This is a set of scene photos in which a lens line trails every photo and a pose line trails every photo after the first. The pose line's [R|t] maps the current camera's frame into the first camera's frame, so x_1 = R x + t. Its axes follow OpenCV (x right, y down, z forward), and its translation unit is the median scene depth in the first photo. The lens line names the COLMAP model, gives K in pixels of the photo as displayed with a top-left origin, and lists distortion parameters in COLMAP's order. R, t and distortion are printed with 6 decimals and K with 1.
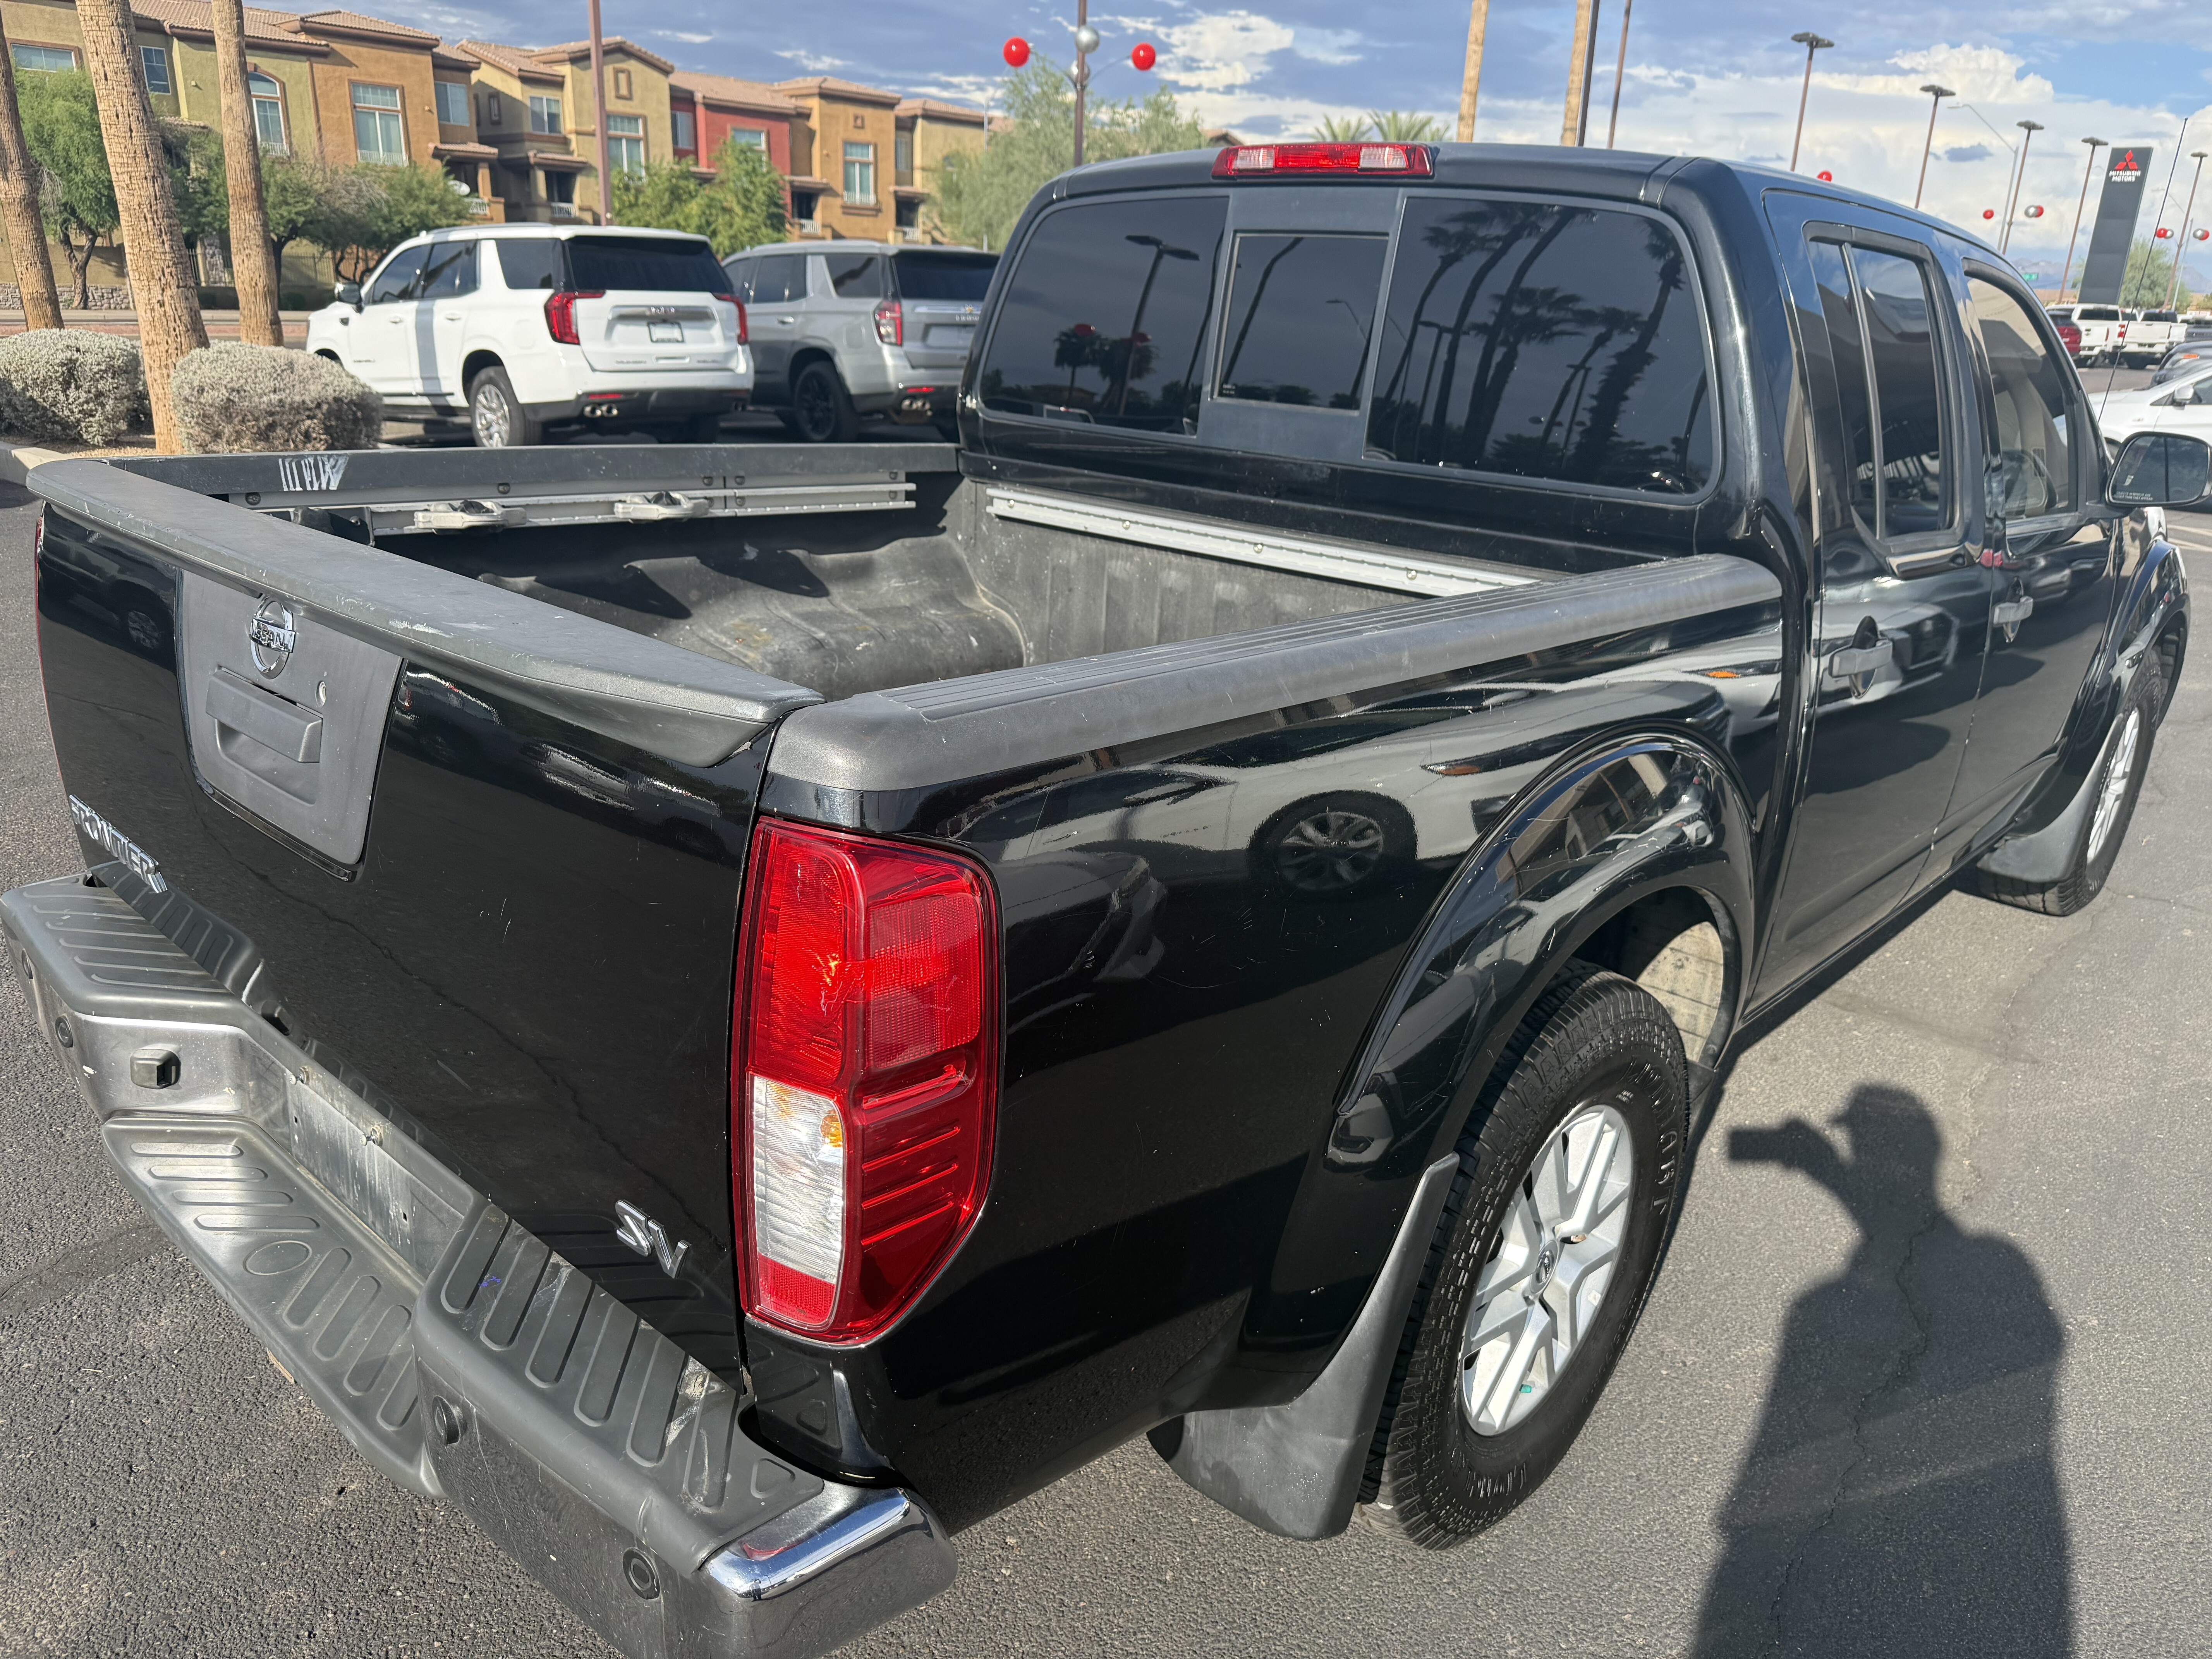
lens RADIAL K [[1634.1, 0, 1108.1], [0, 1634.1, 830.6], [0, 0, 1]] dist [-0.007911, -0.001268]
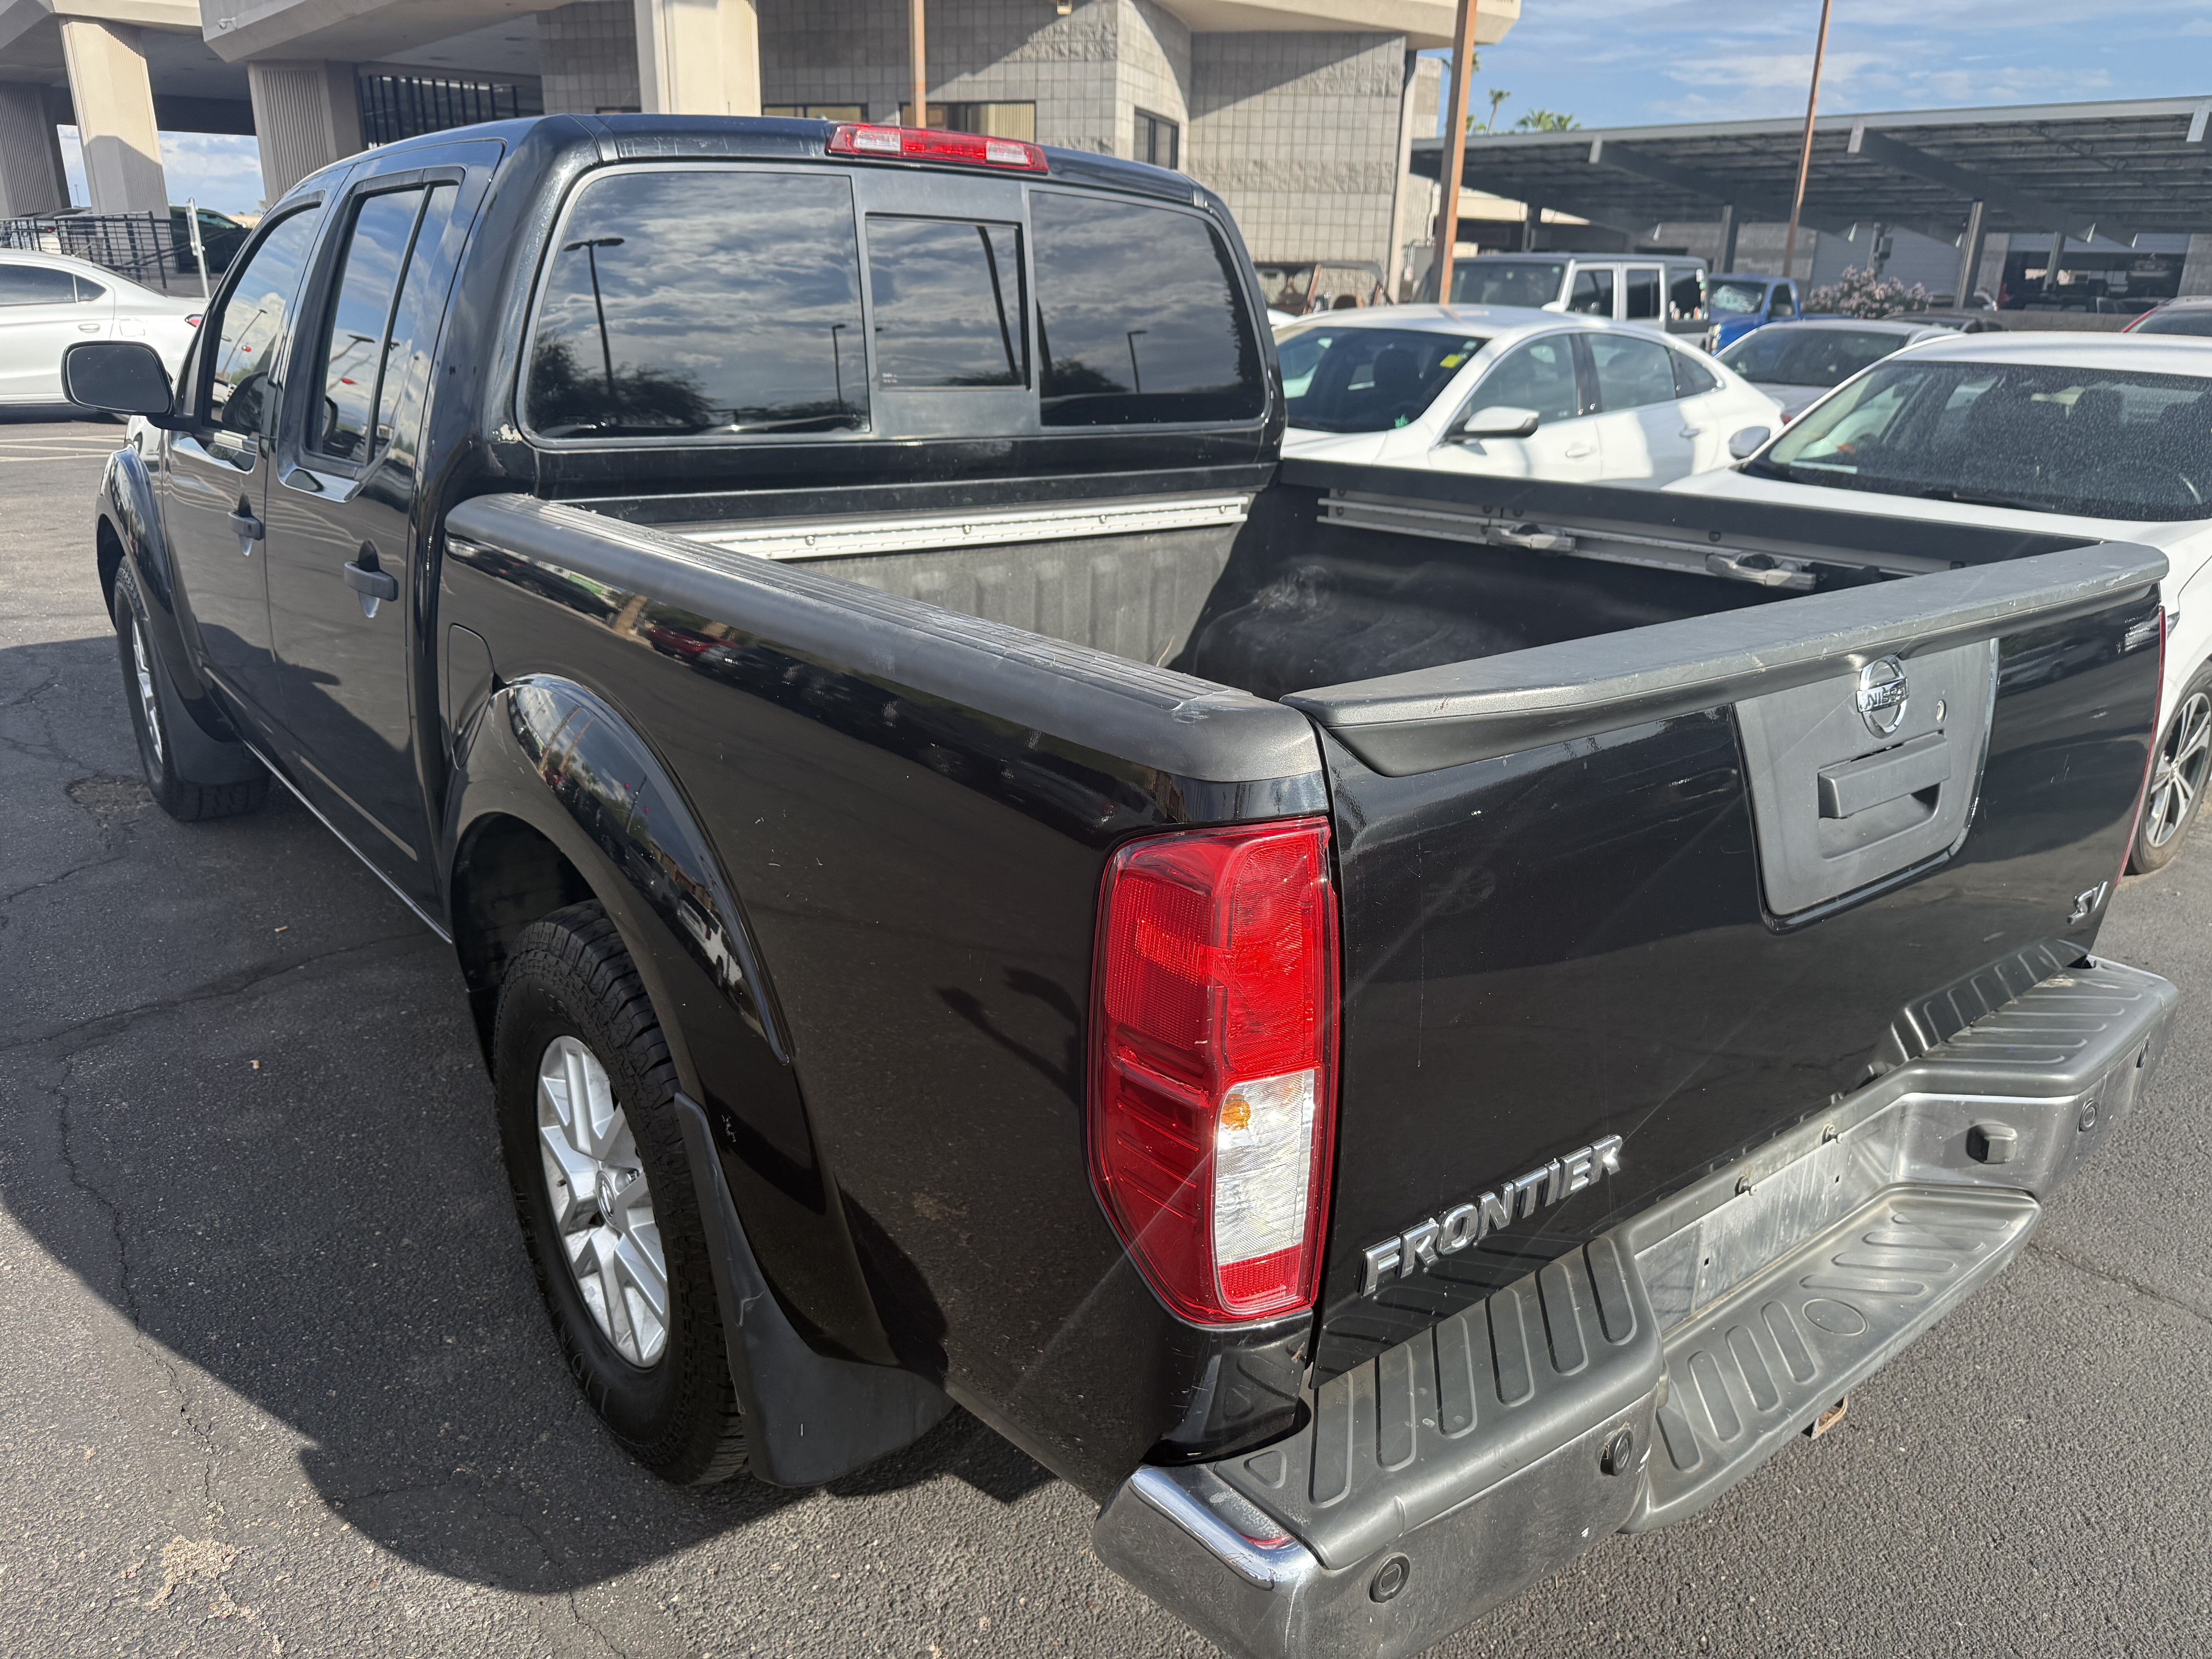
lens RADIAL K [[1612.6, 0, 1098.2], [0, 1612.6, 830.4], [0, 0, 1]] dist [-0.011317, -0.003604]
pose [[0.138881, -0.352042, 0.925623, -0.770792], [0.284936, 0.909362, 0.303106, -0.244077], [-0.948432, 0.221647, 0.226602, 0.630398]]
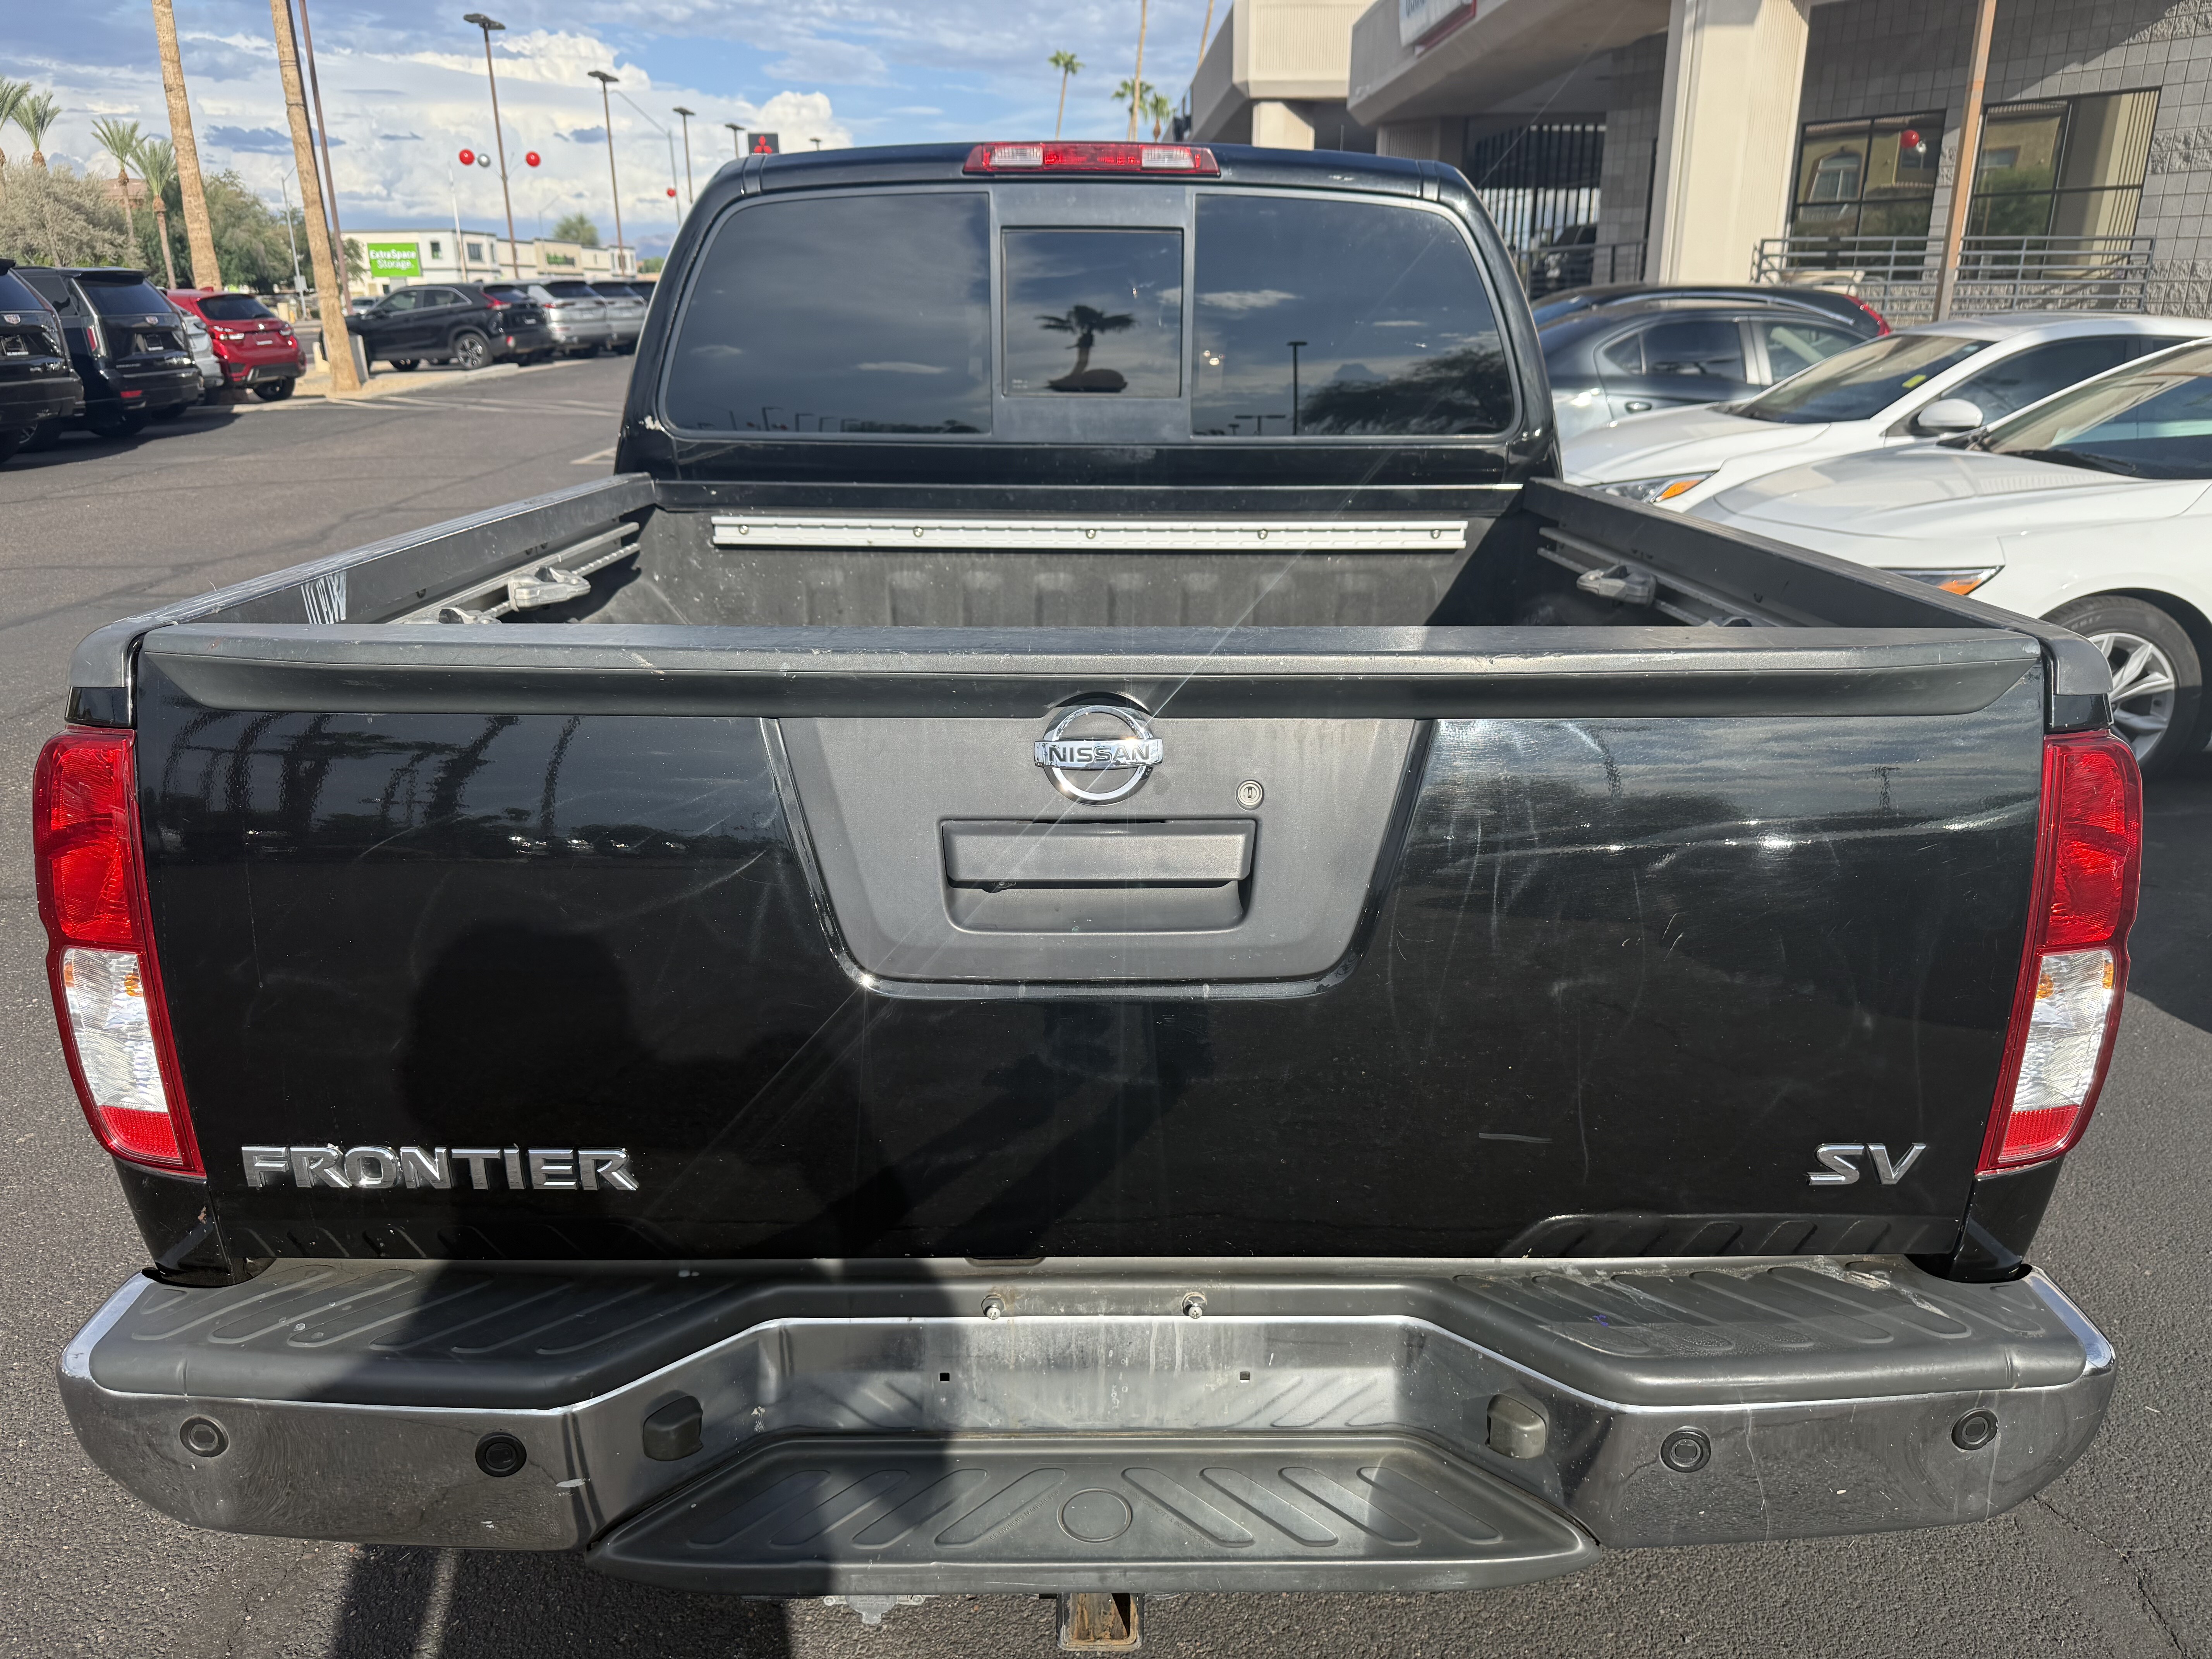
lens RADIAL K [[1612.6, 0, 1113.3], [0, 1612.6, 844.7], [0, 0, 1]] dist [-0.011317, -0.003604]
pose [[0.724578, -0.257534, 0.639268, -0.518210], [0.241981, 0.963572, 0.113909, -0.082212], [-0.645316, 0.072155, 0.760501, 0.193067]]
